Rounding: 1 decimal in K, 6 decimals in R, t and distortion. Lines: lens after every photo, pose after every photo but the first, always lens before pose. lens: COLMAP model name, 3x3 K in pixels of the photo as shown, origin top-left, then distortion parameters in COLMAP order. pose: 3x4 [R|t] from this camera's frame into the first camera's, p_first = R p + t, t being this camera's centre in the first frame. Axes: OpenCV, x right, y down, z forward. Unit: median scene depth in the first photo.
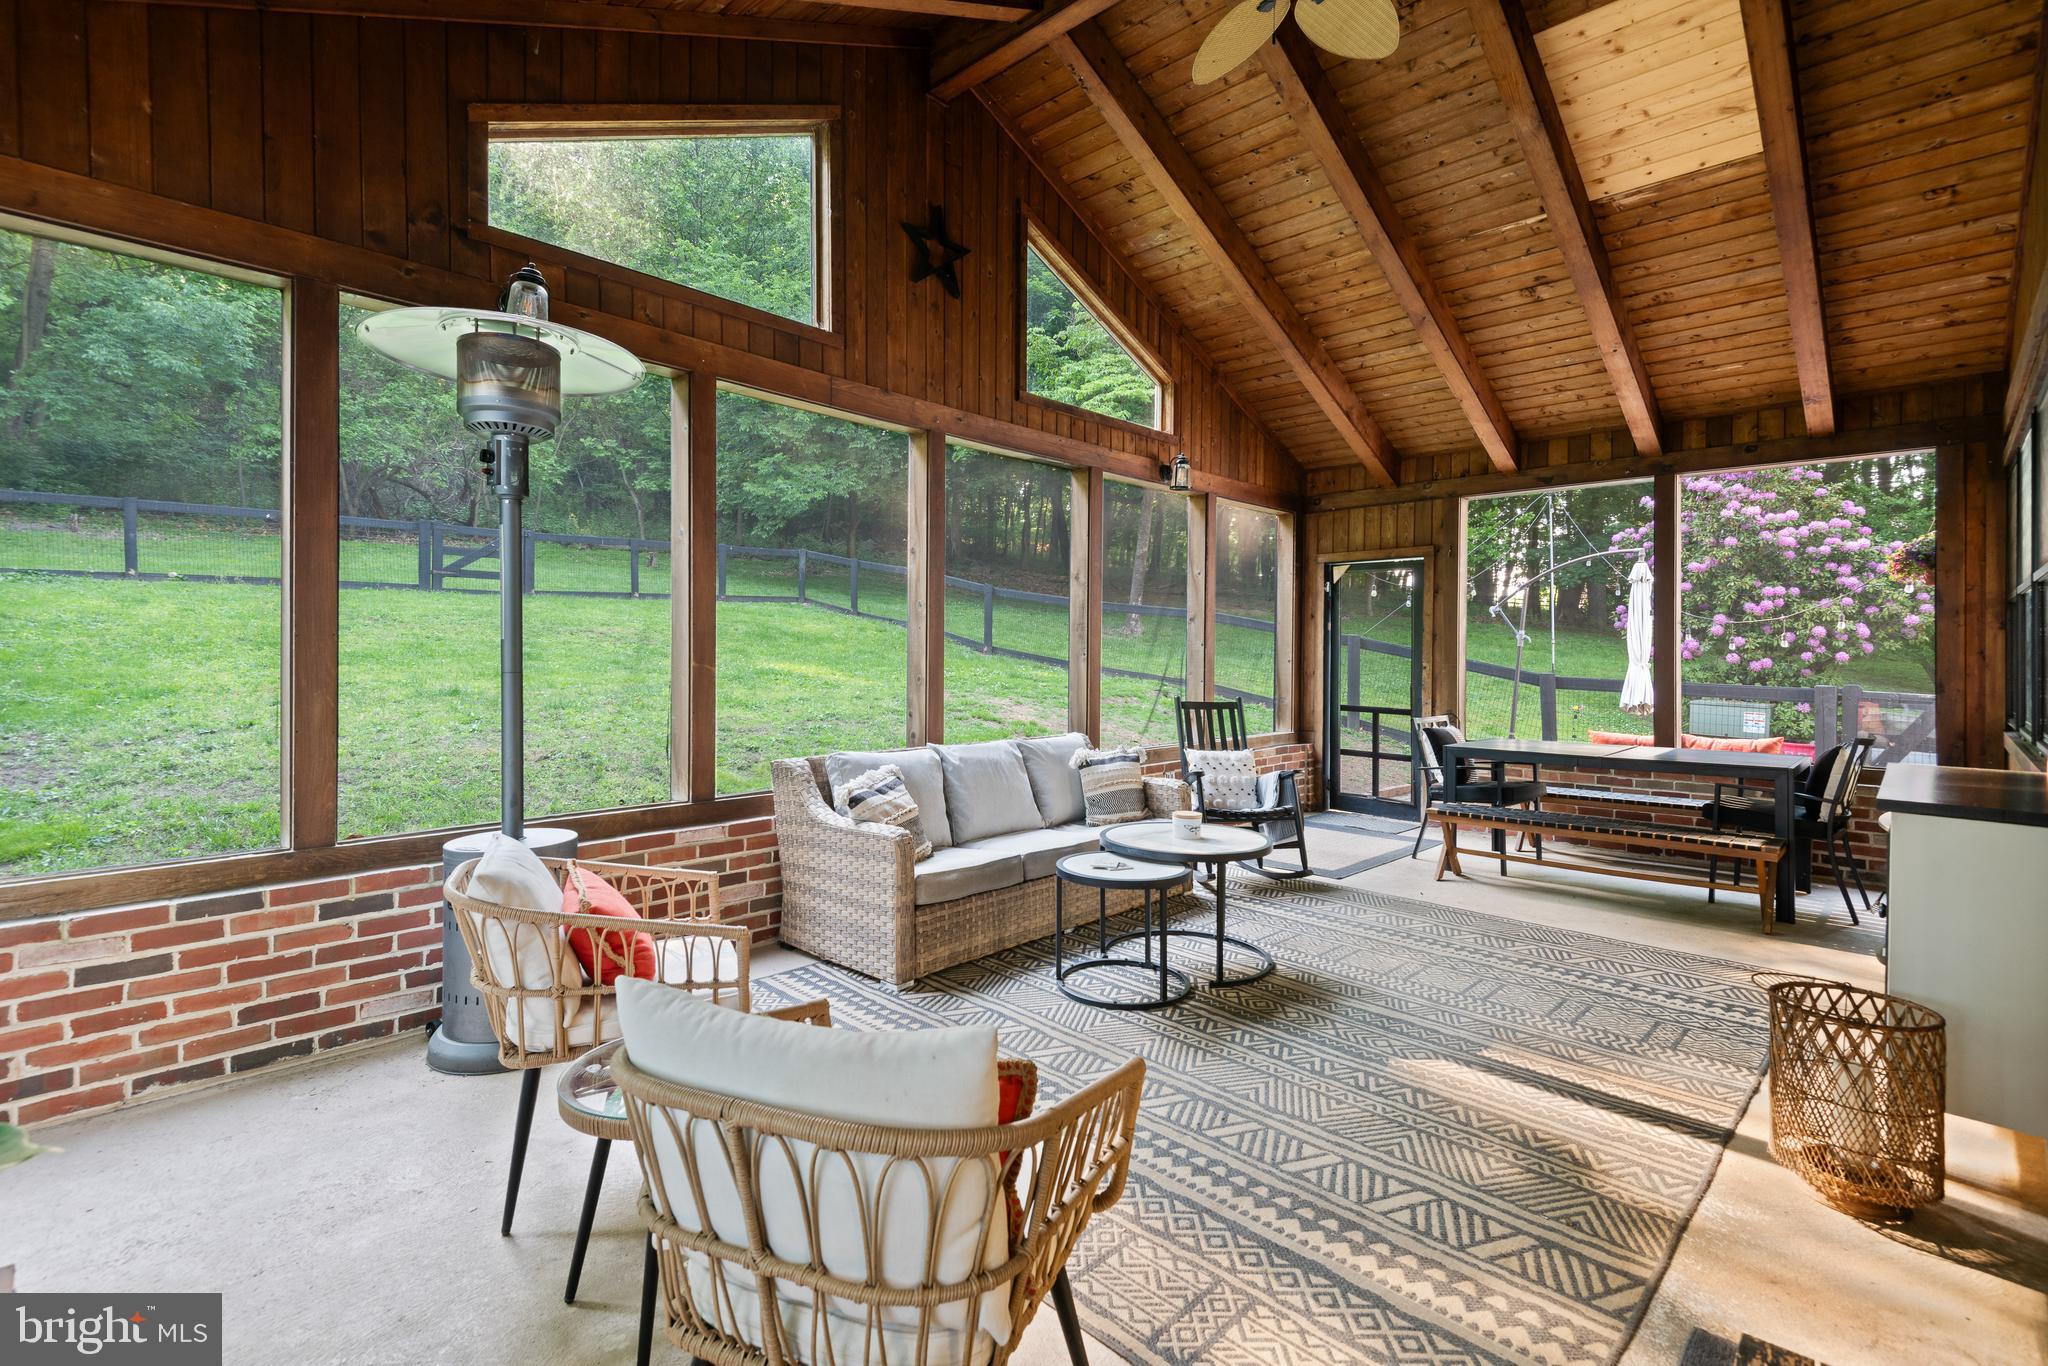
lens RADIAL K [[951.6, 0, 1016.9], [0, 951.6, 657.6], [0, 0, 1]] dist [0.038203, -0.020575]
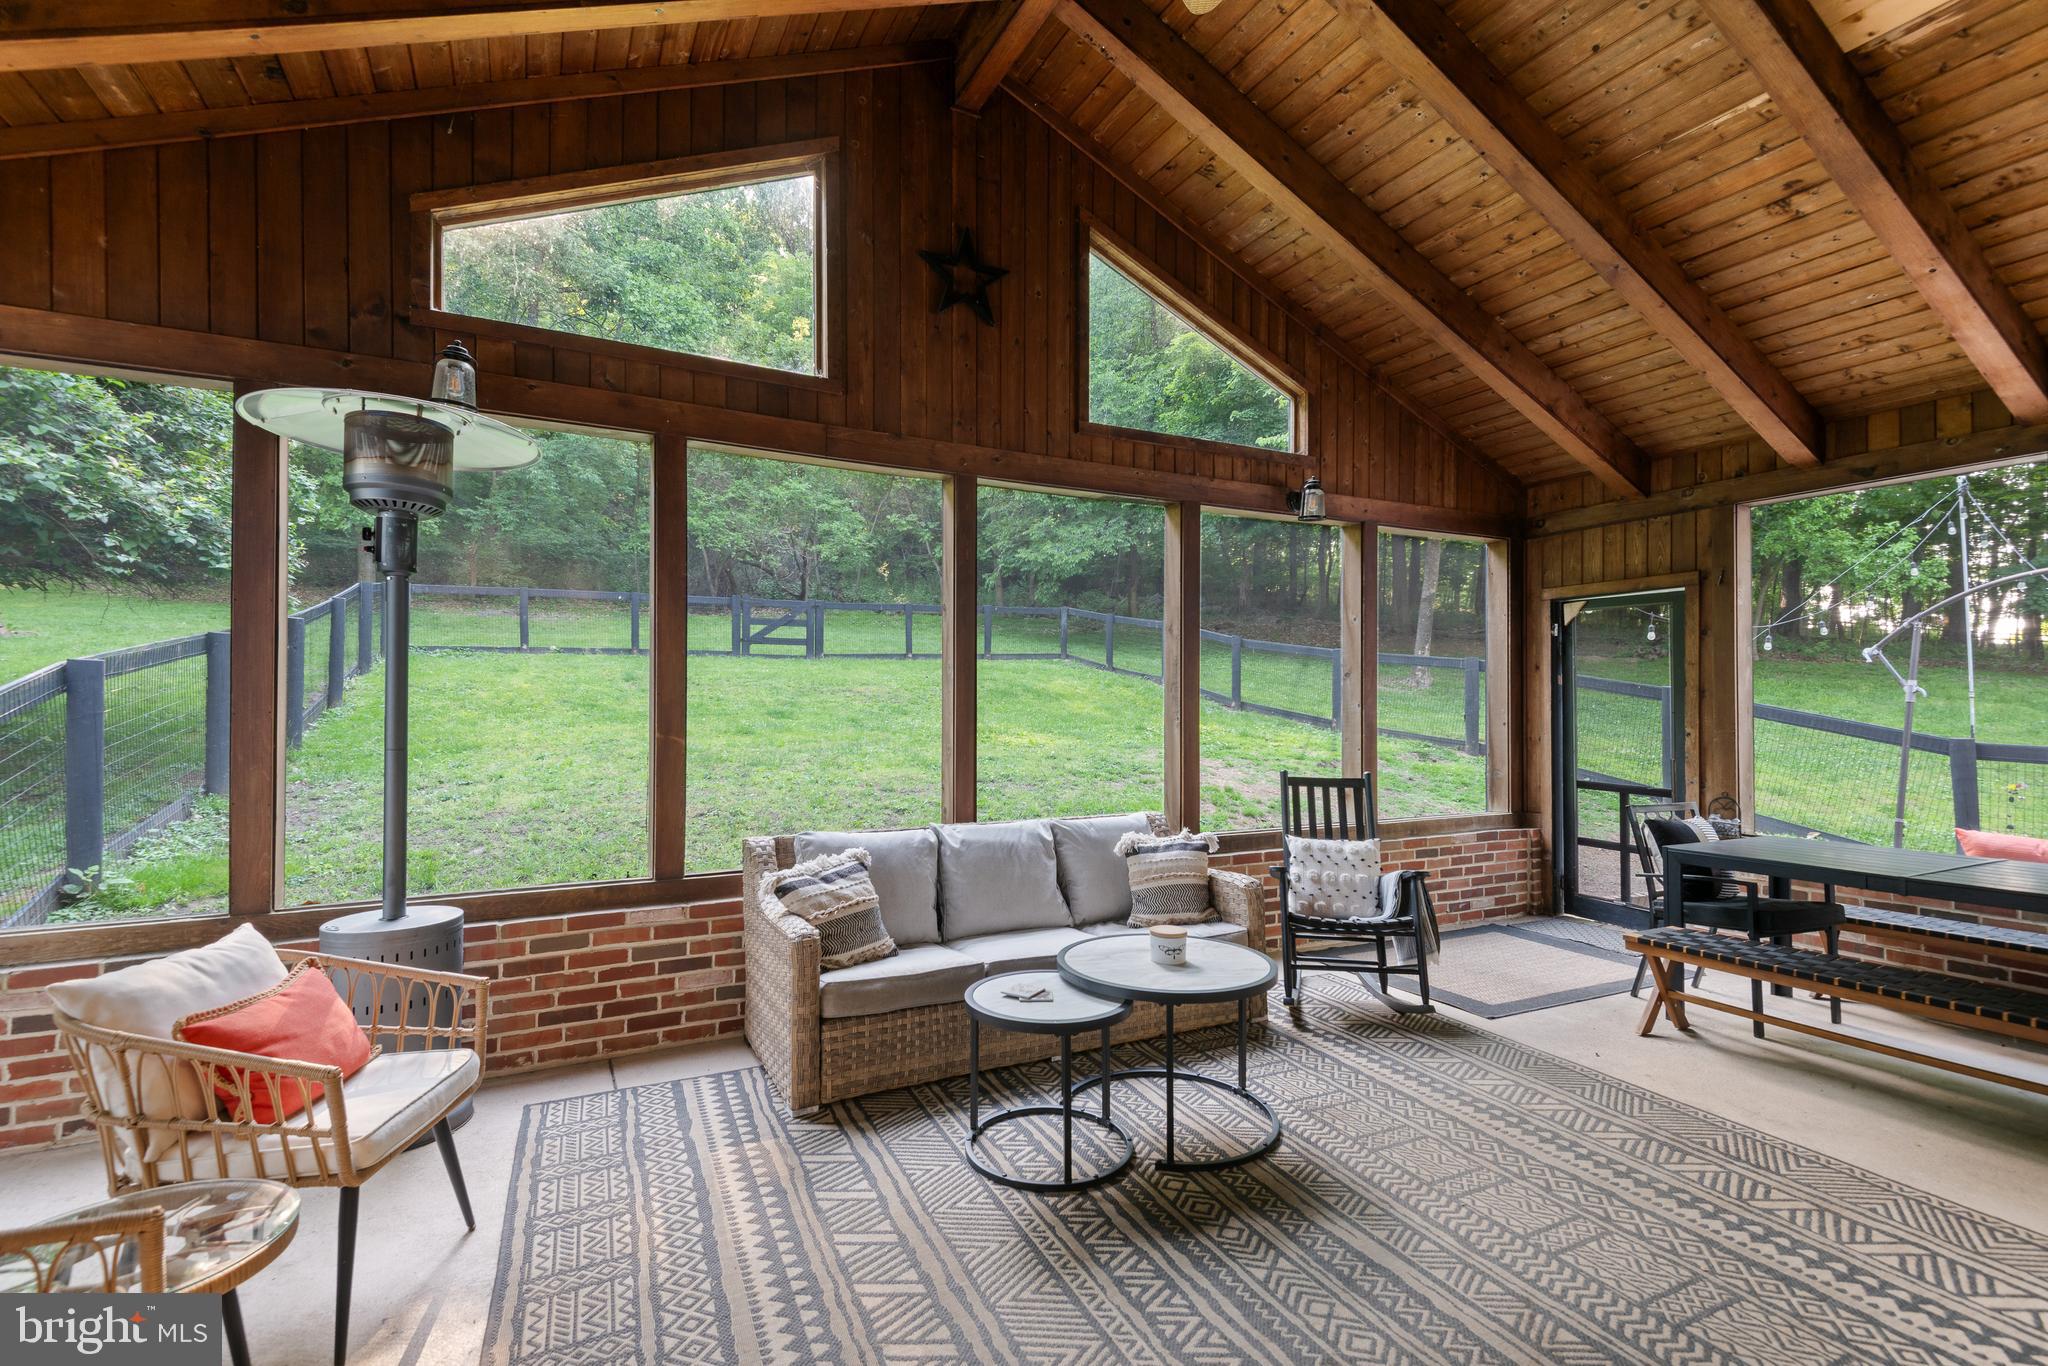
lens RADIAL K [[935.8, 0, 1021.8], [0, 935.8, 691.2], [0, 0, 1]] dist [0.037760, -0.020115]
pose [[0.943963, -0.009641, -0.329912, 0.249996], [0.003364, 0.999802, -0.019592, -0.014412], [0.330035, 0.017384, 0.943809, 0.177421]]
